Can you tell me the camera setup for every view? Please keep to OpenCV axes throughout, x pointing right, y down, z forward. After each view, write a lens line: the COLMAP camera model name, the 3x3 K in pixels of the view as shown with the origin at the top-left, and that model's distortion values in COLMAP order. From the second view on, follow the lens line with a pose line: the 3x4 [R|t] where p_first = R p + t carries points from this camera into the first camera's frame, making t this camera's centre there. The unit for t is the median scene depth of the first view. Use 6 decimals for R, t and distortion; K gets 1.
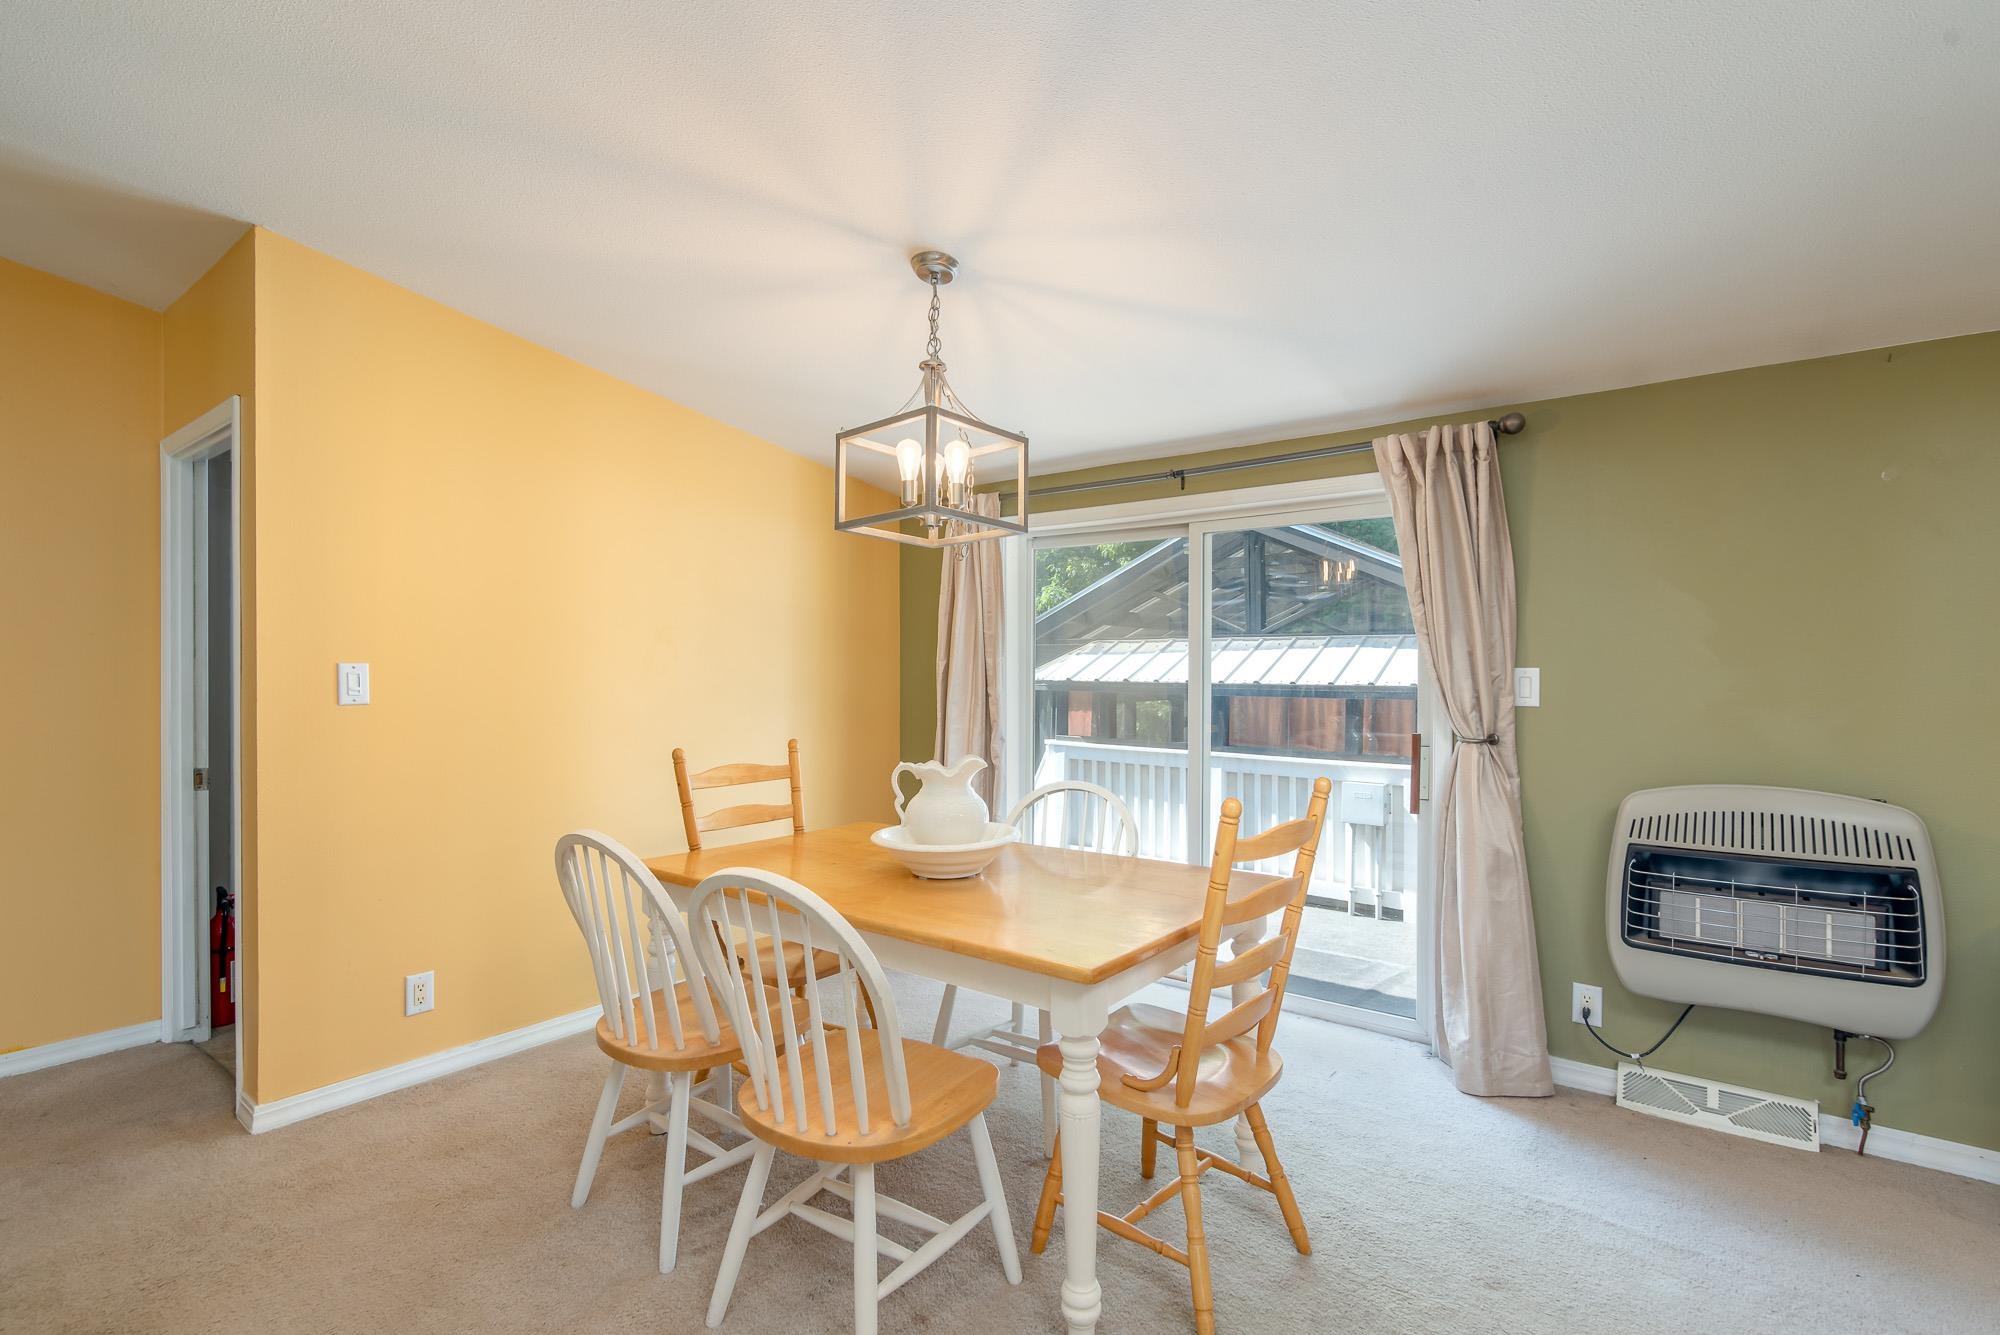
lens RADIAL K [[995.8, 0, 1063.4], [0, 995.8, 667.4], [0, 0, 1]] dist [0.002983, -0.000571]
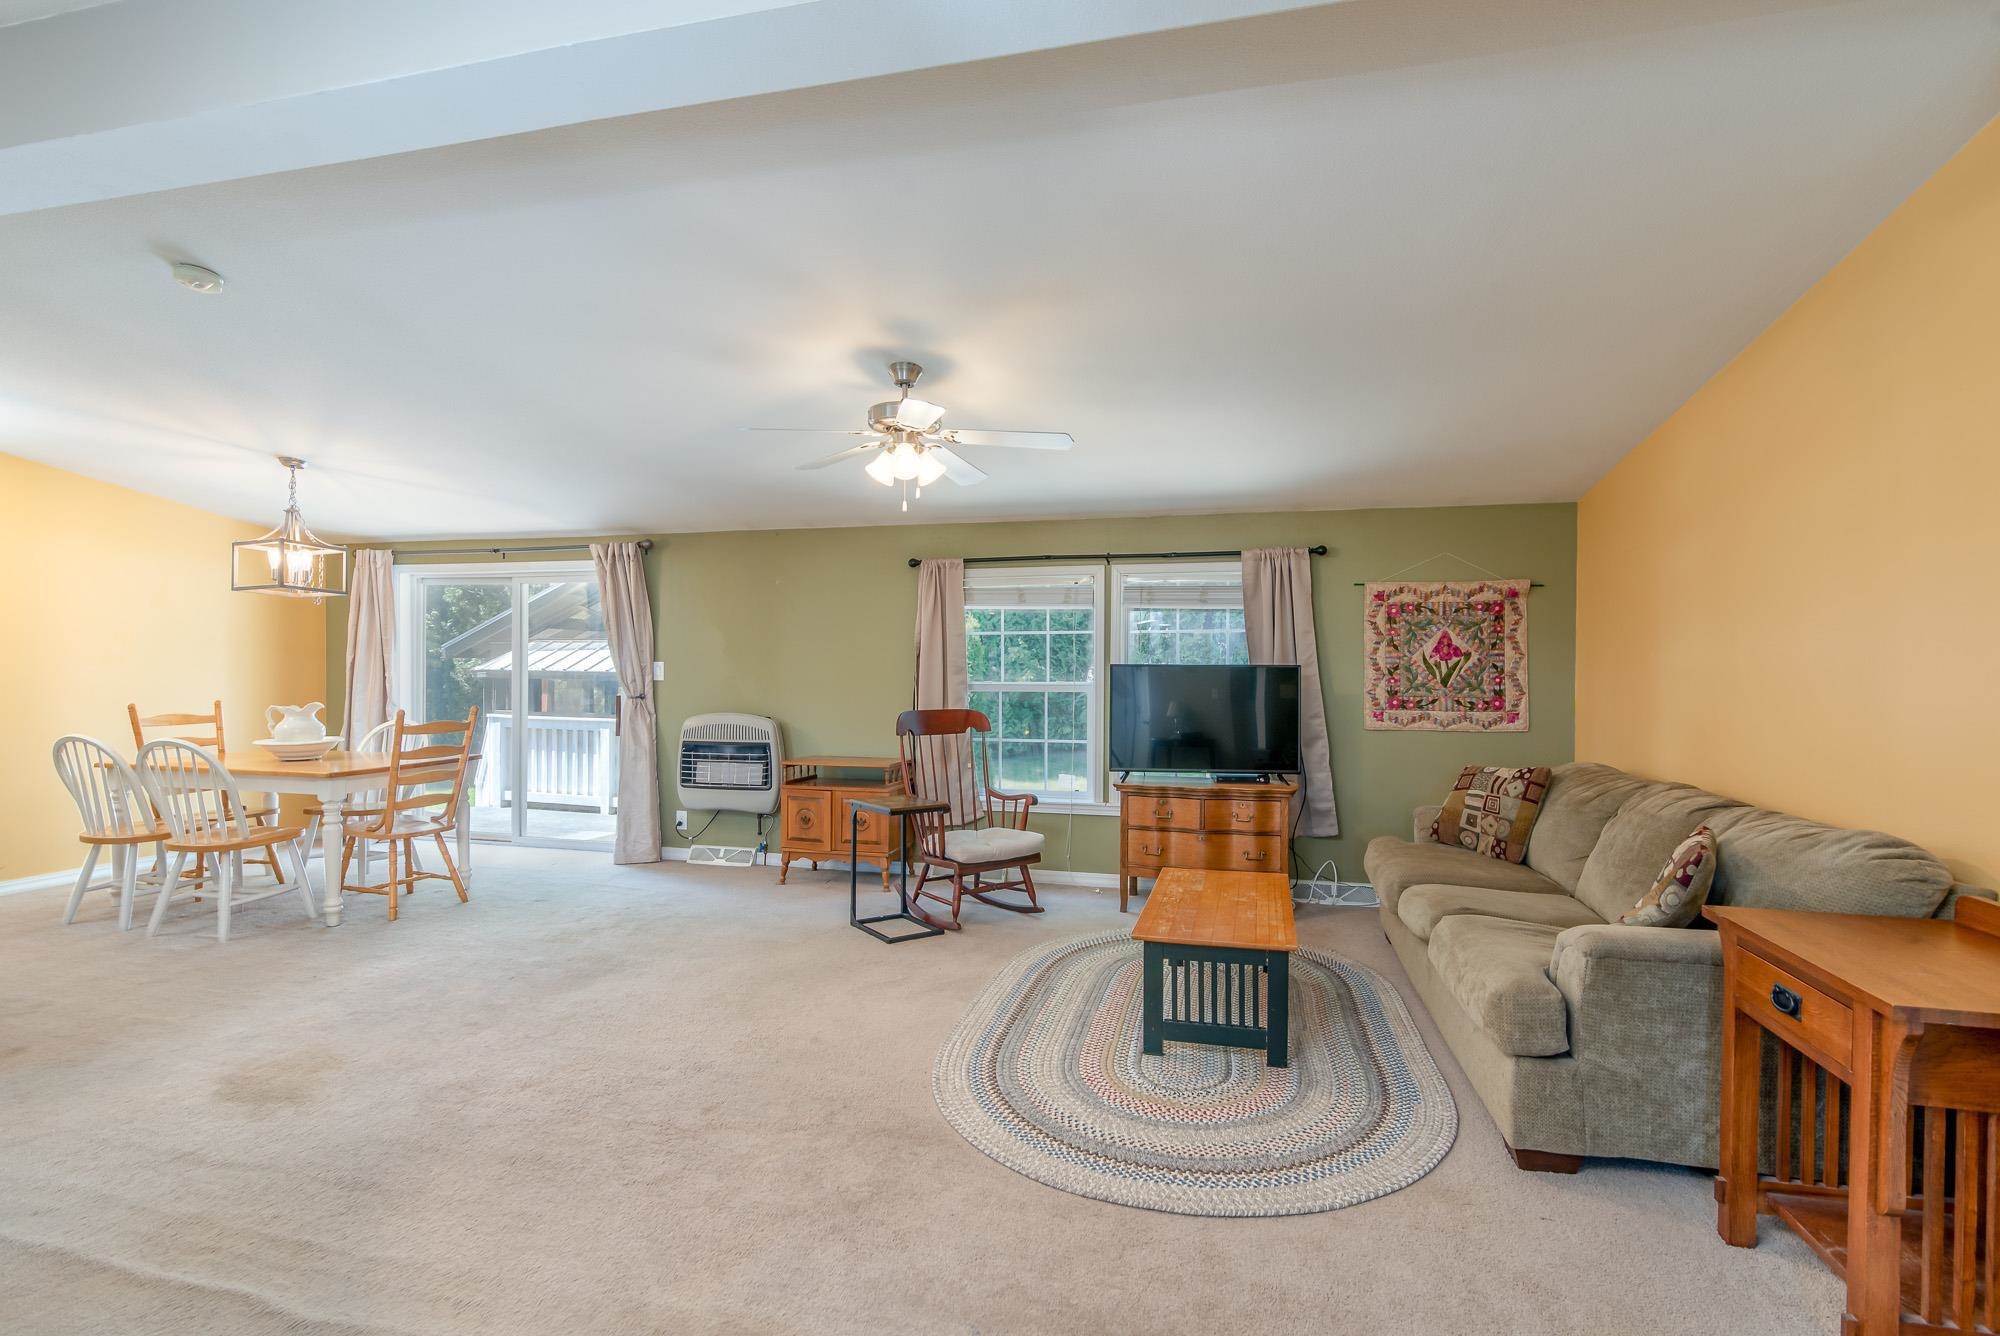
lens RADIAL K [[937.1, 0, 1025.4], [0, 937.1, 676.1], [0, 0, 1]] dist [-0.002623, 0.001648]
pose [[0.926637, 0.001683, 0.375954, 0.461231], [-0.006875, 0.999899, 0.012471, 0.000801], [-0.375895, -0.014141, 0.926555, -1.143885]]
